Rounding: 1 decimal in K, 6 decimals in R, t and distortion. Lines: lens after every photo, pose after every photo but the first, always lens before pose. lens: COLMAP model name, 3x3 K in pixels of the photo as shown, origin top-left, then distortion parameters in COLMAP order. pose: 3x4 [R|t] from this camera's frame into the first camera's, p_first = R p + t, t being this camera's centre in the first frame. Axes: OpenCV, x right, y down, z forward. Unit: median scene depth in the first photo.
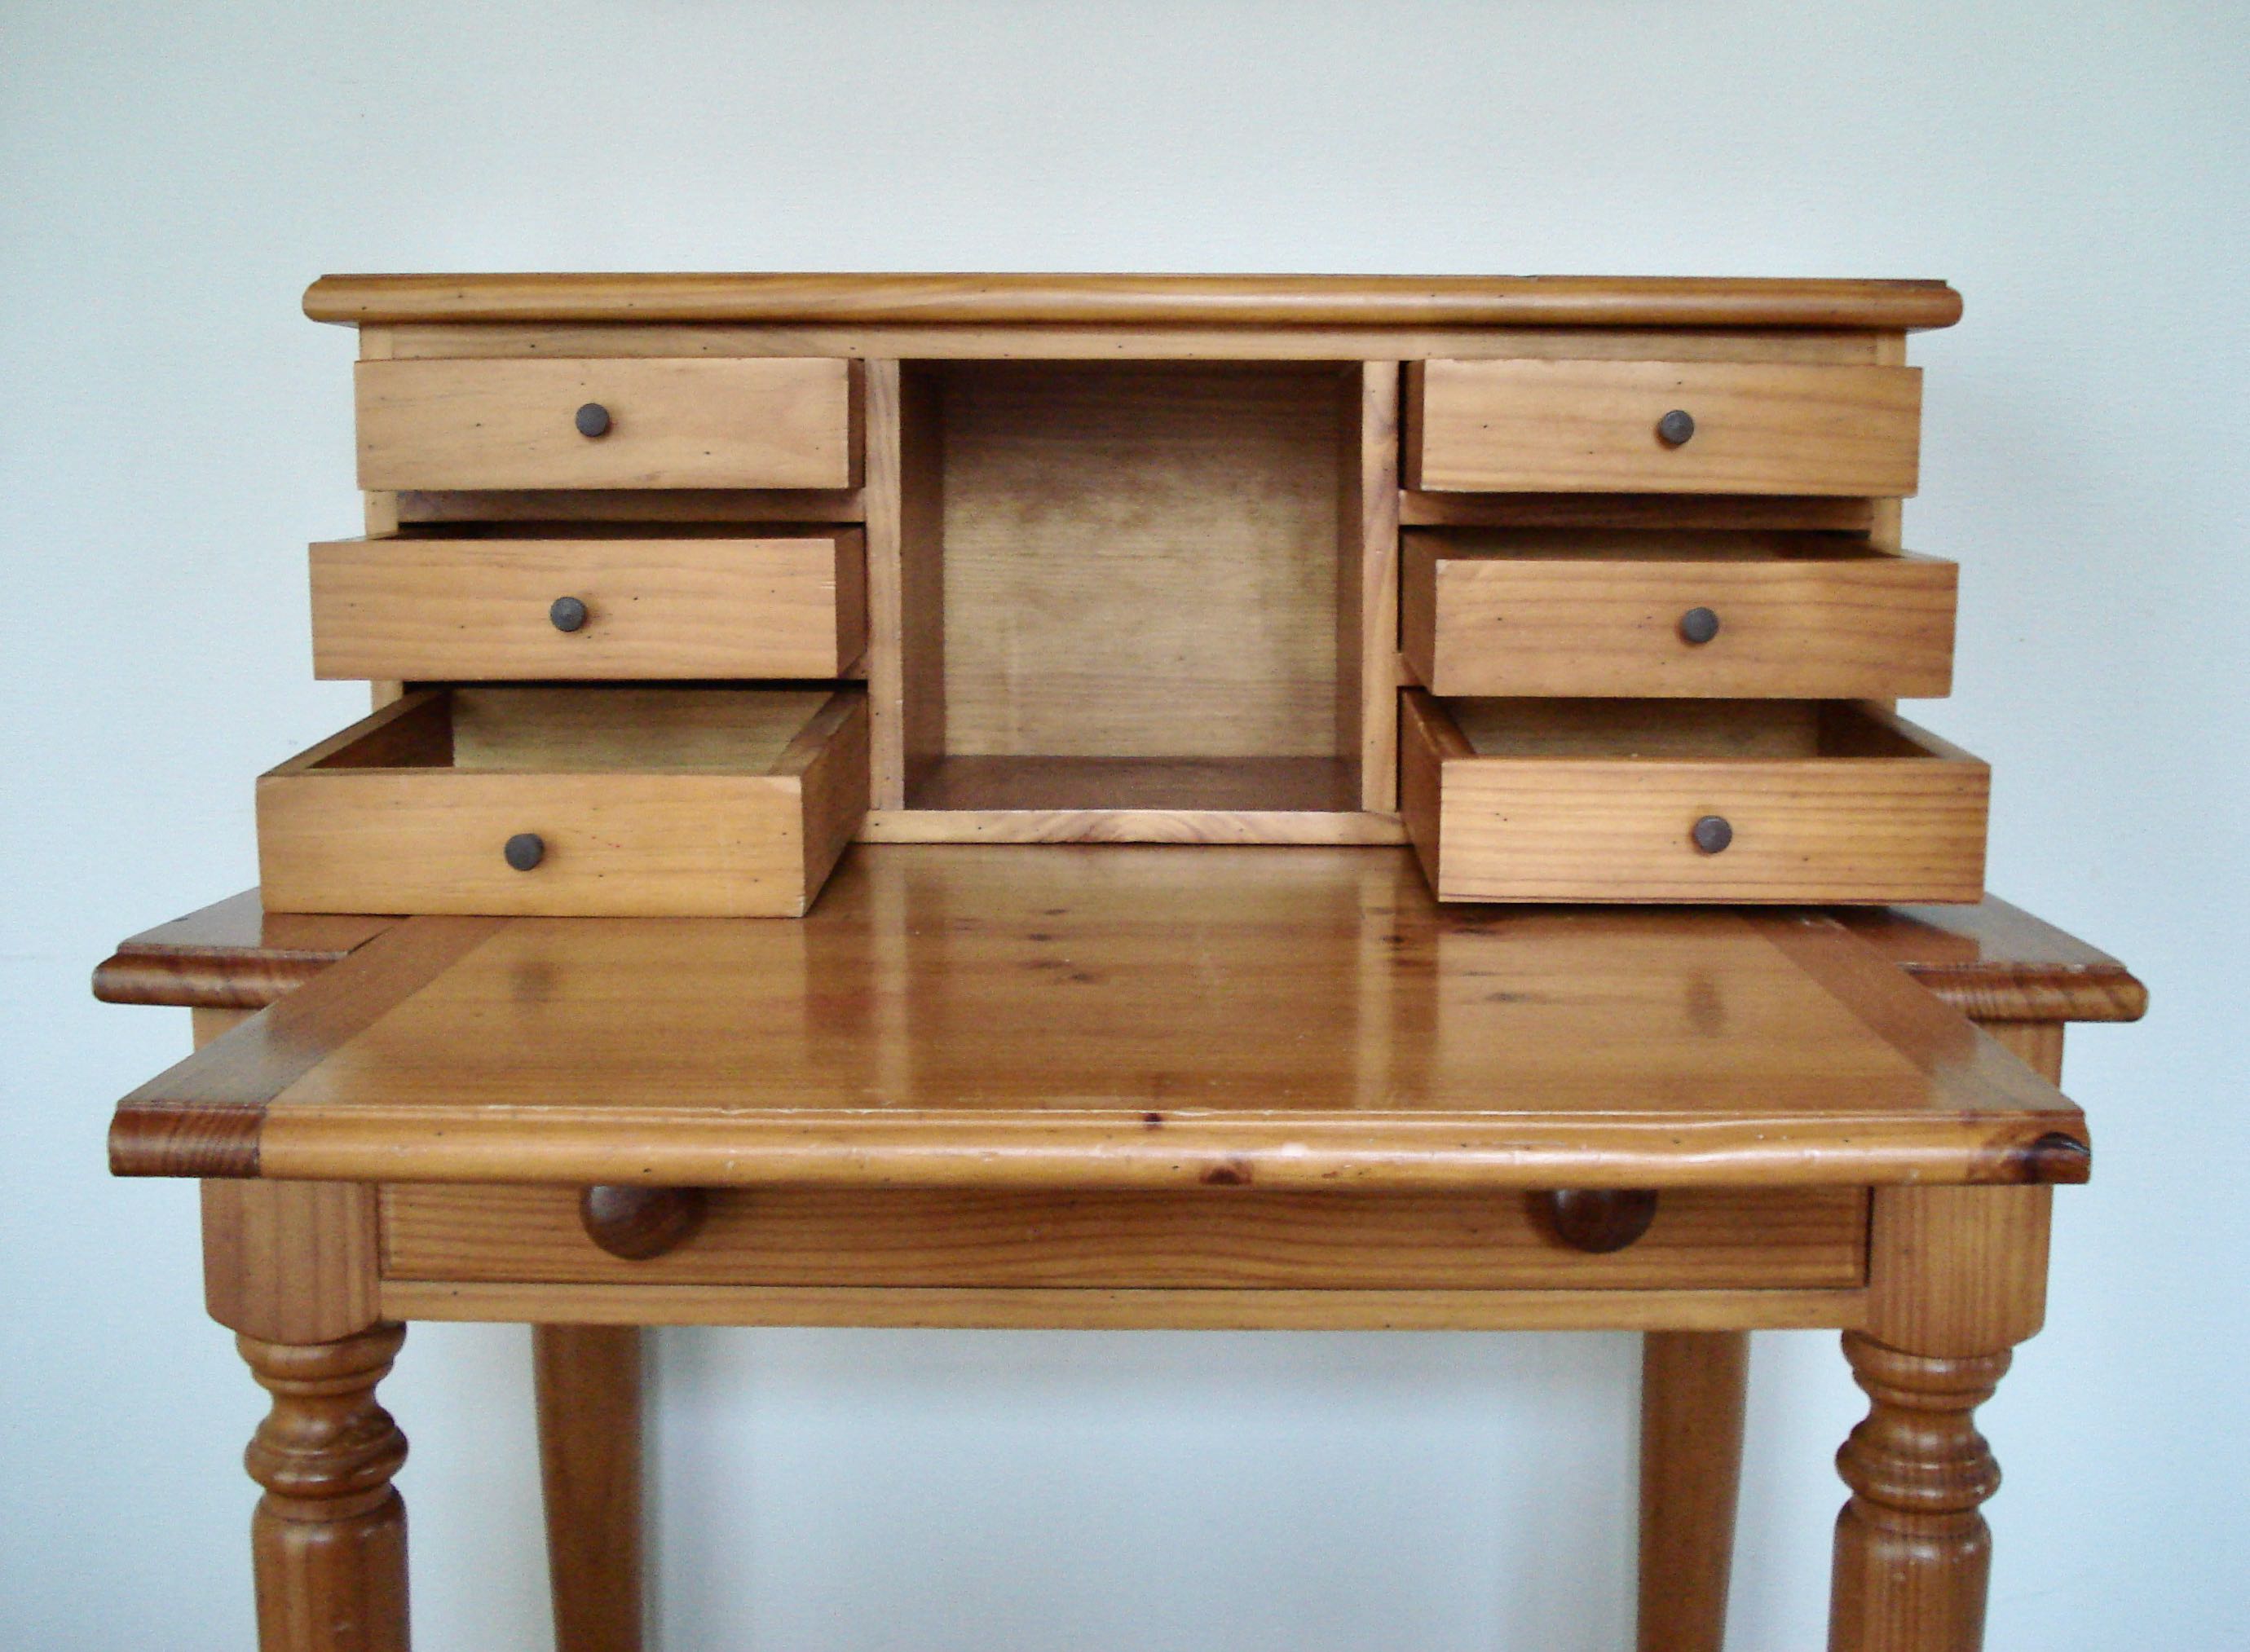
lens RADIAL K [[2578.9, 0, 1152.1], [0, 2578.9, 786.4], [0, 0, 1]] dist [-0.097463, 0.000000]
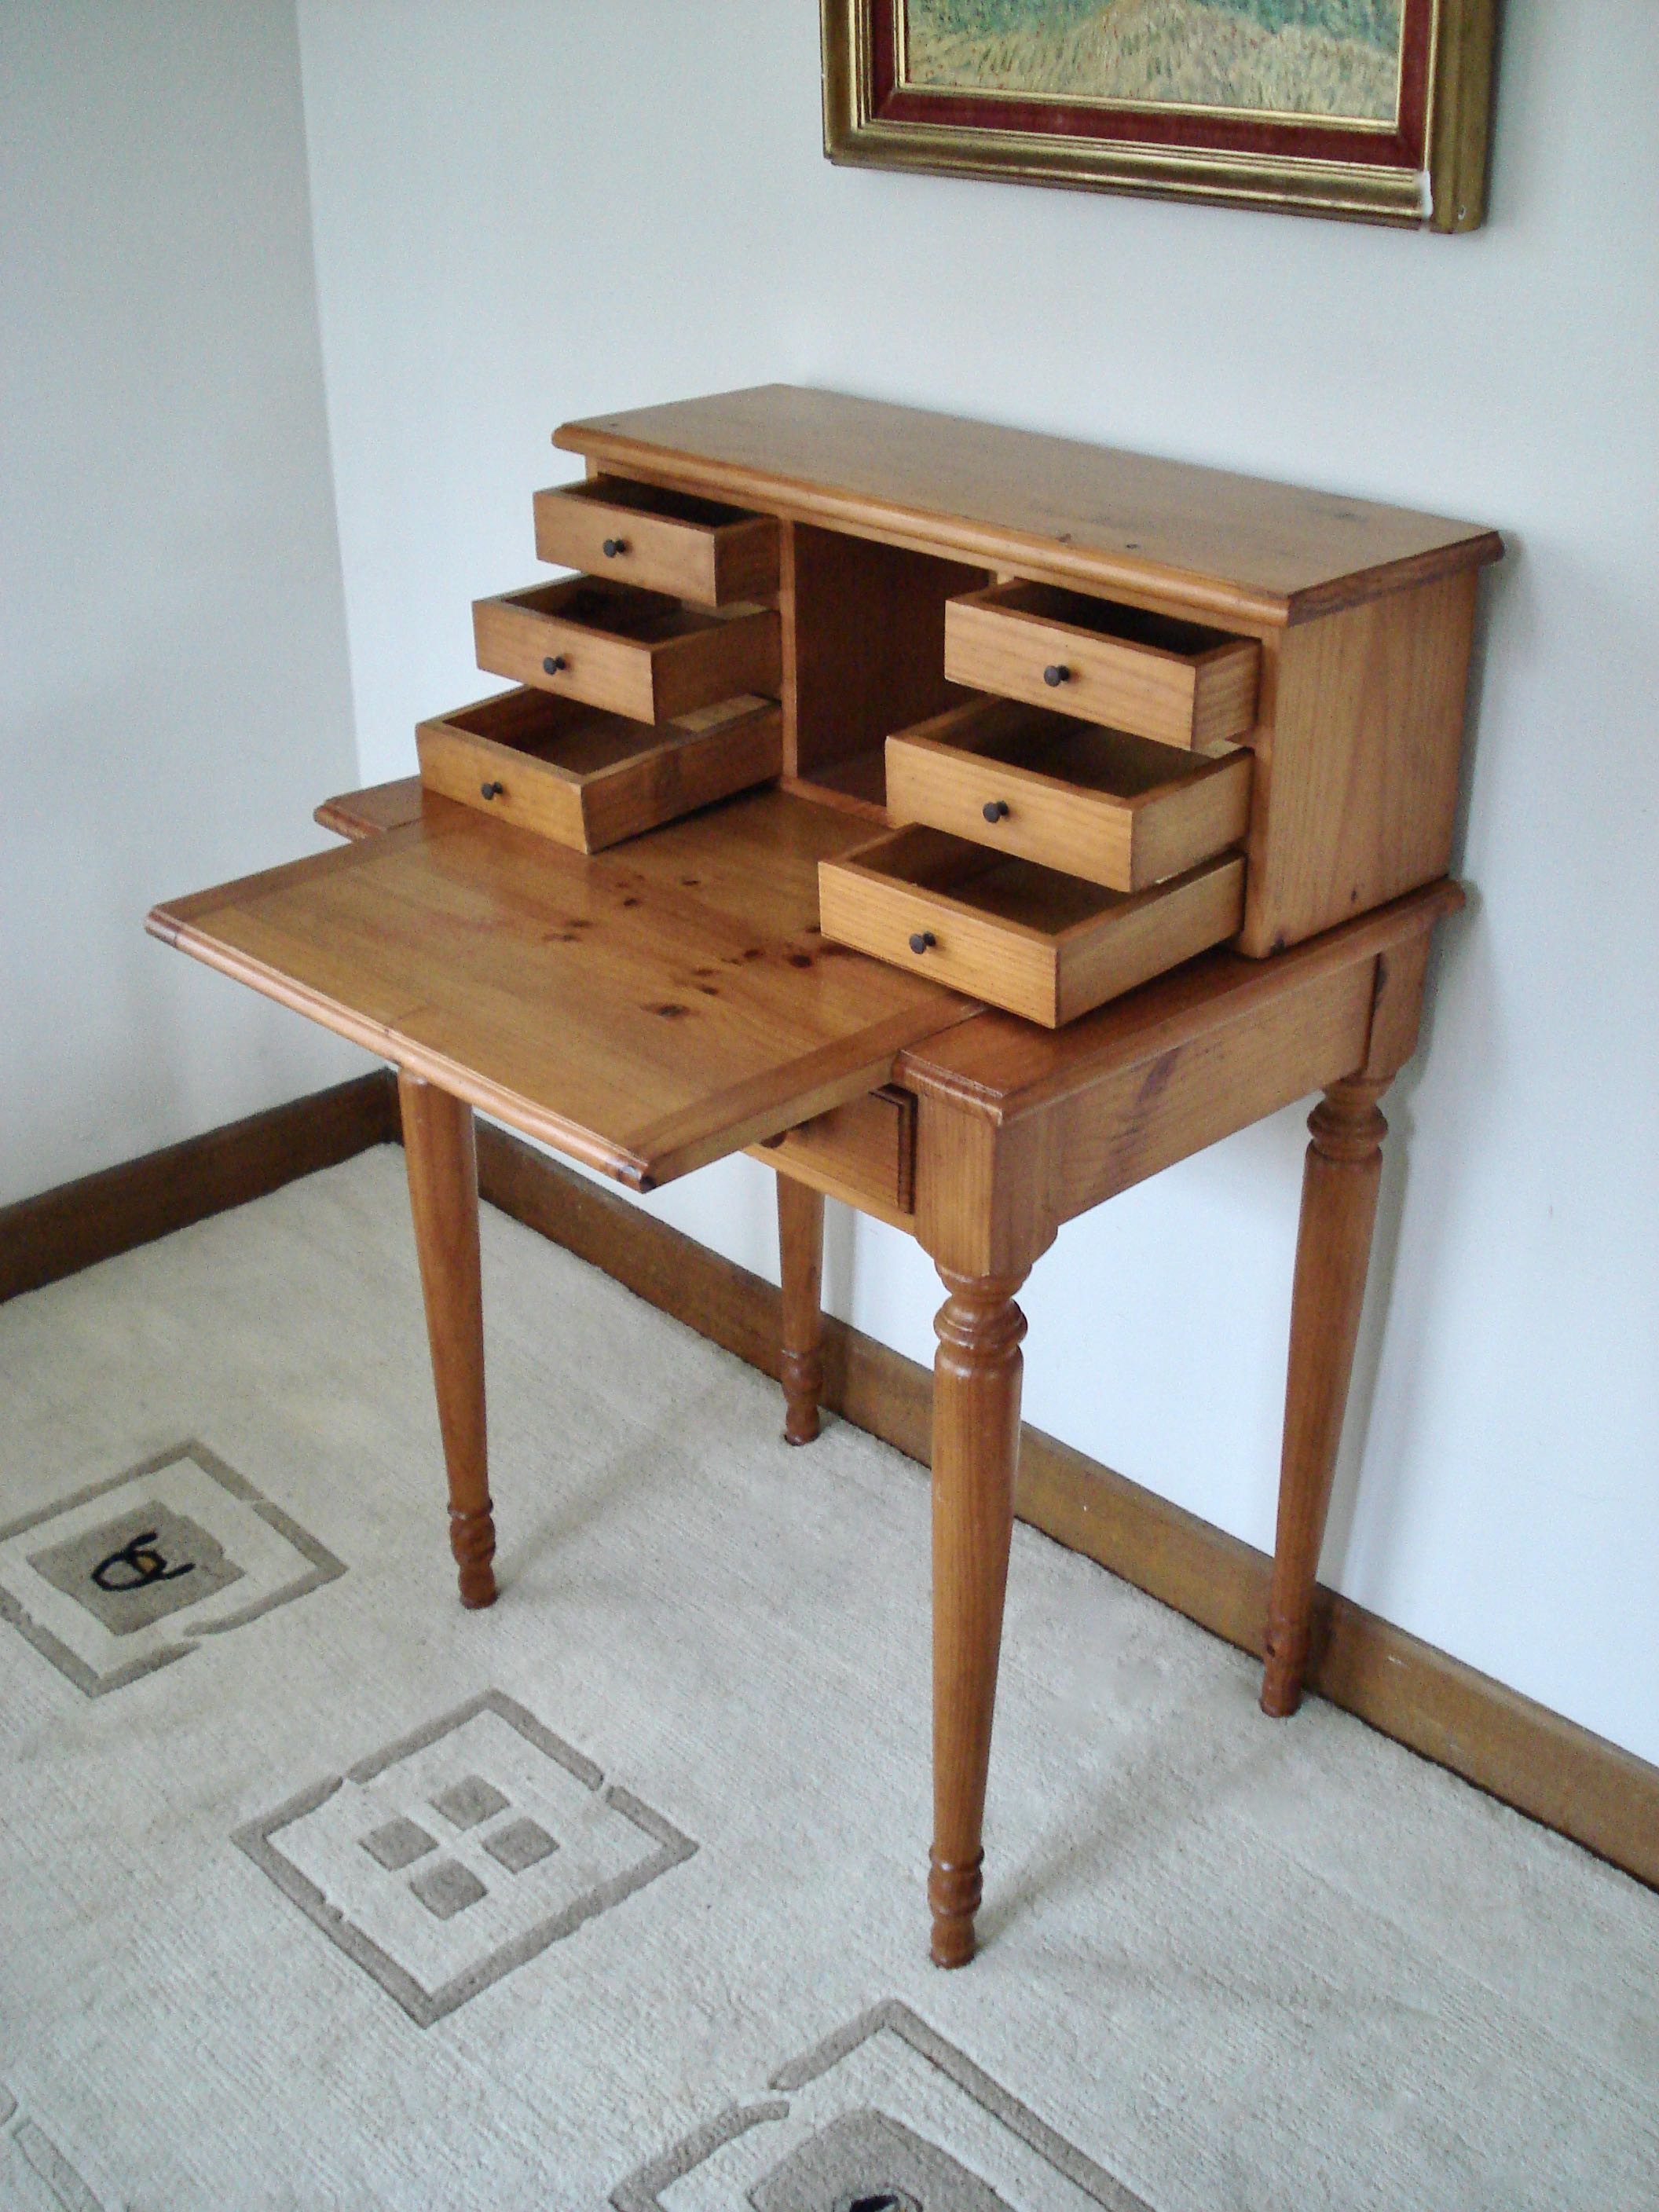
lens RADIAL K [[2498.2, 0, 826.2], [0, 2498.2, 1116.2], [0, 0, 1]] dist [-0.106808, 0.000000]
pose [[0.705381, 0.318856, -0.633063, 1.255416], [-0.081543, 0.923685, 0.374375, -0.489435], [0.704122, -0.212455, 0.677550, -0.192596]]
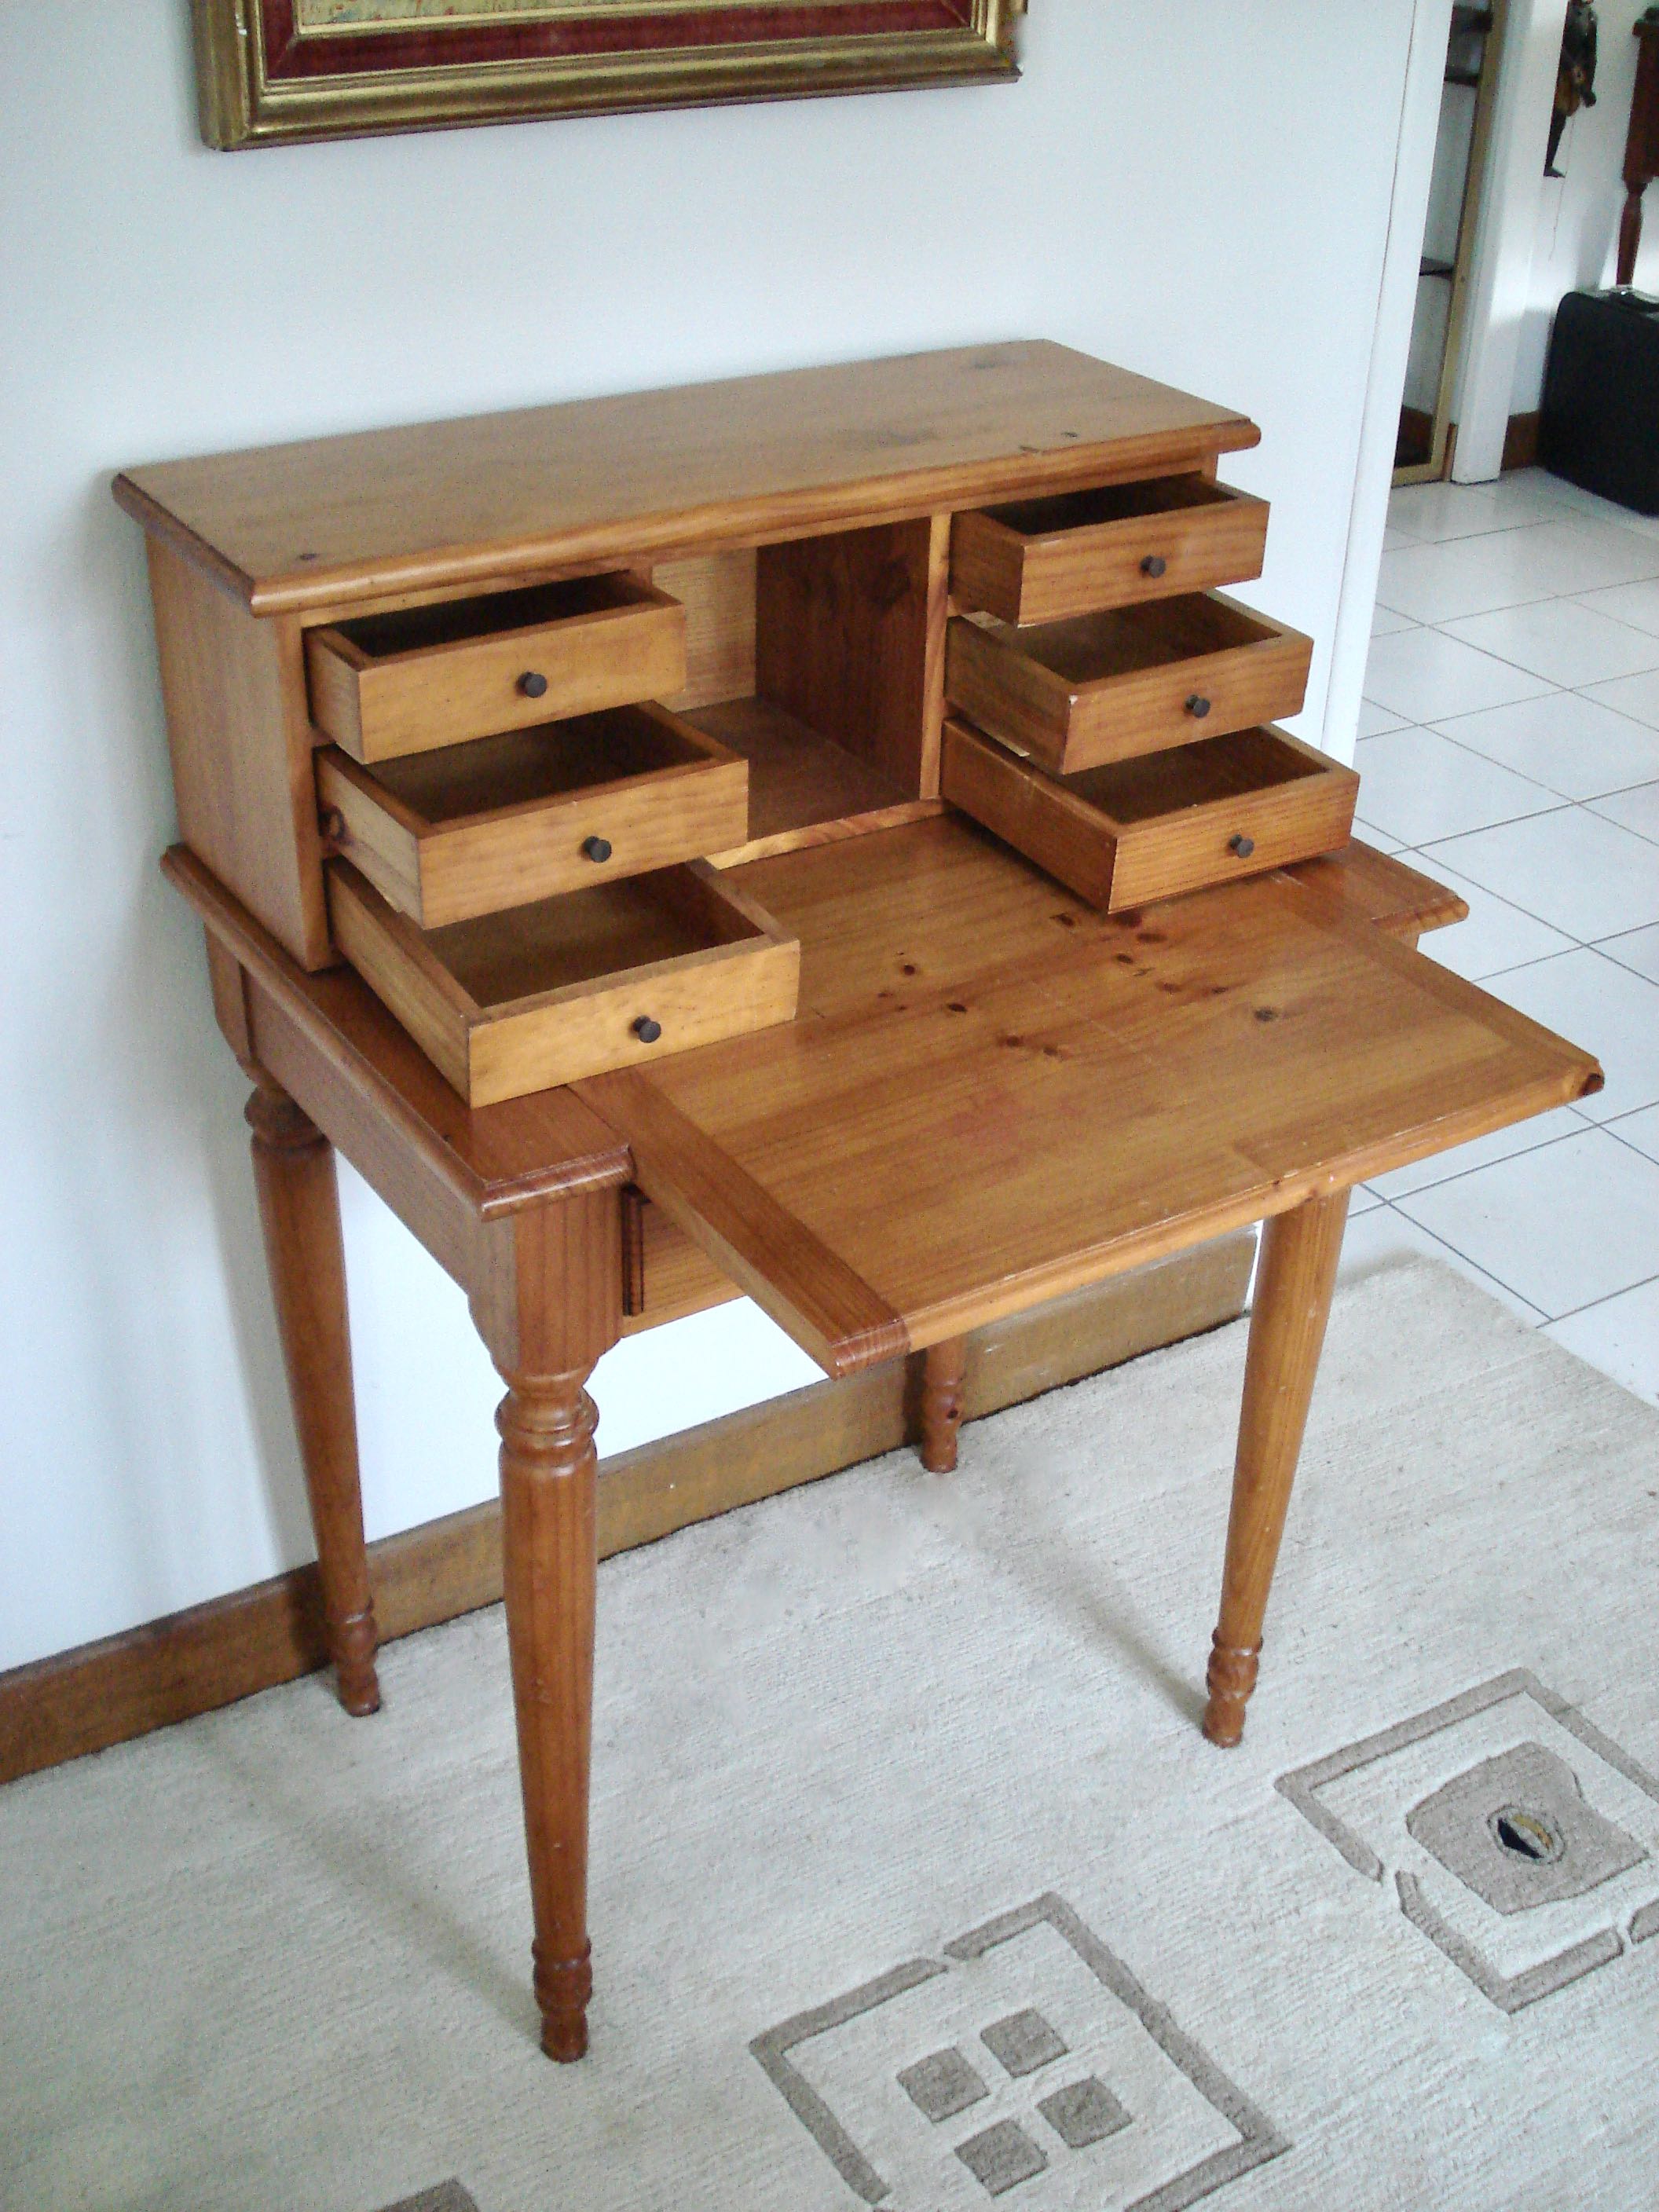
lens RADIAL K [[2498.2, 0, 848.1], [0, 2498.2, 1120.0], [0, 0, 1]] dist [-0.106808, 0.000000]
pose [[0.831685, -0.271310, 0.484448, -0.863535], [0.042953, 0.901314, 0.431031, -0.548592], [-0.553583, -0.337674, 0.761263, -0.193191]]
